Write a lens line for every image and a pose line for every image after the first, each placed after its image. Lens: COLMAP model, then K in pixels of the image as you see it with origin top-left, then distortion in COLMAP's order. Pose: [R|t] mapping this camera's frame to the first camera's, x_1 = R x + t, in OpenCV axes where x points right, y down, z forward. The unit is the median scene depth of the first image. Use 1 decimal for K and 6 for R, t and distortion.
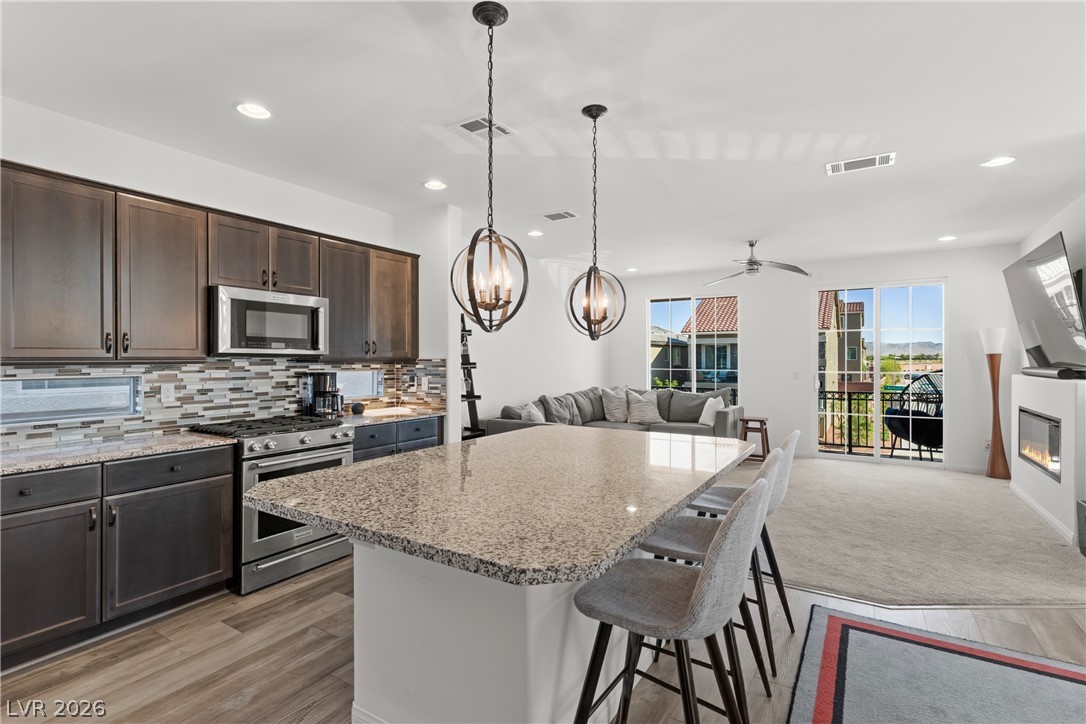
lens RADIAL K [[514.0, 0, 544.4], [0, 514.0, 360.0], [0, 0, 1]] dist [0.000328, 0.000302]
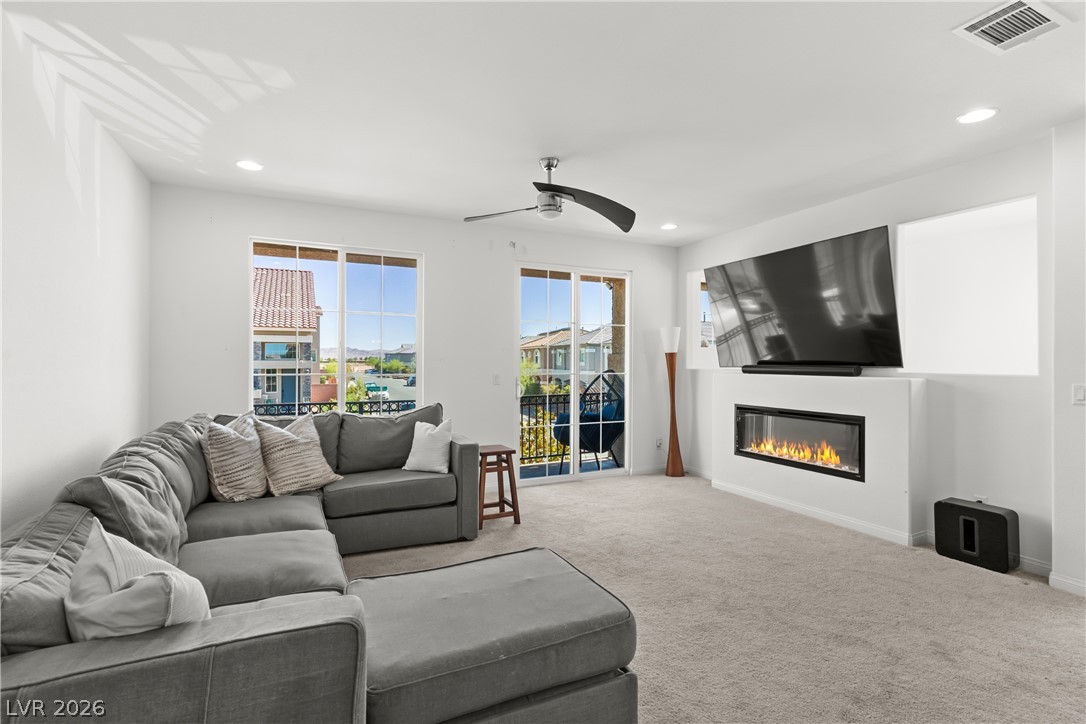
lens RADIAL K [[514.0, 0, 544.4], [0, 514.0, 360.0], [0, 0, 1]] dist [0.000328, 0.000302]
pose [[0.536599, 0.004985, 0.843822, -0.174435], [-0.000392, 0.999984, -0.005657, 0.012651], [-0.843837, 0.002705, 0.536593, 1.086040]]
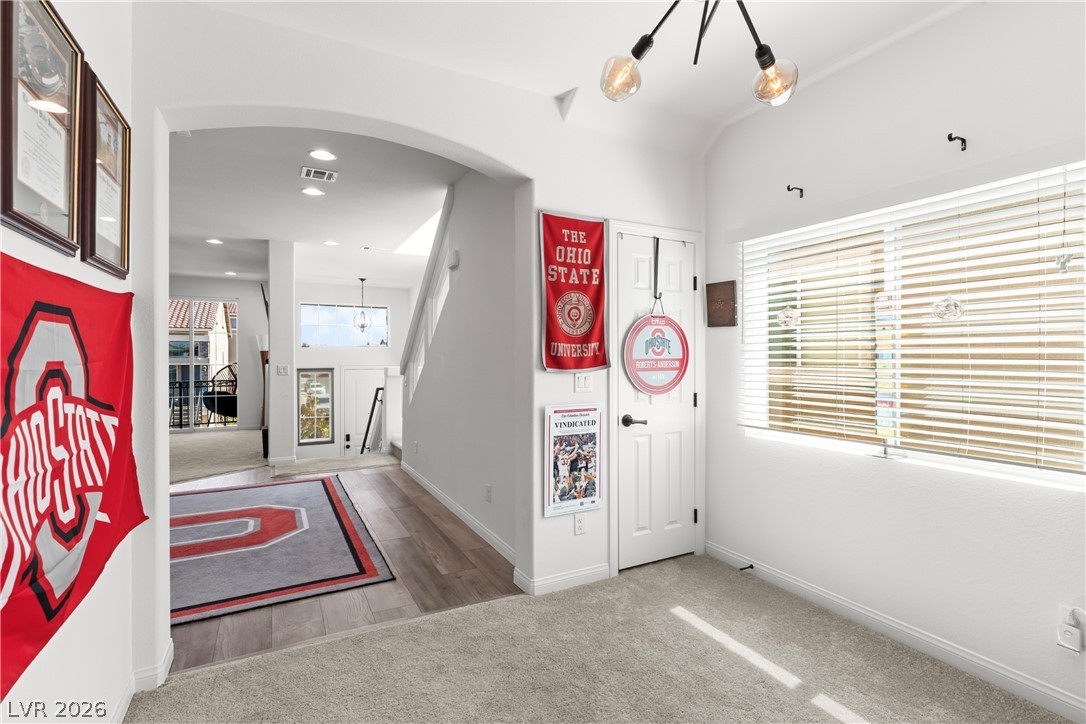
lens RADIAL K [[514.0, 0, 544.4], [0, 514.0, 360.0], [0, 0, 1]] dist [0.000328, 0.000302]
pose [[0.498293, 0.000199, 0.867008, -0.091598], [0.001566, 0.999998, -0.001129, 0.029023], [-0.867007, 0.001920, 0.498292, -0.835873]]
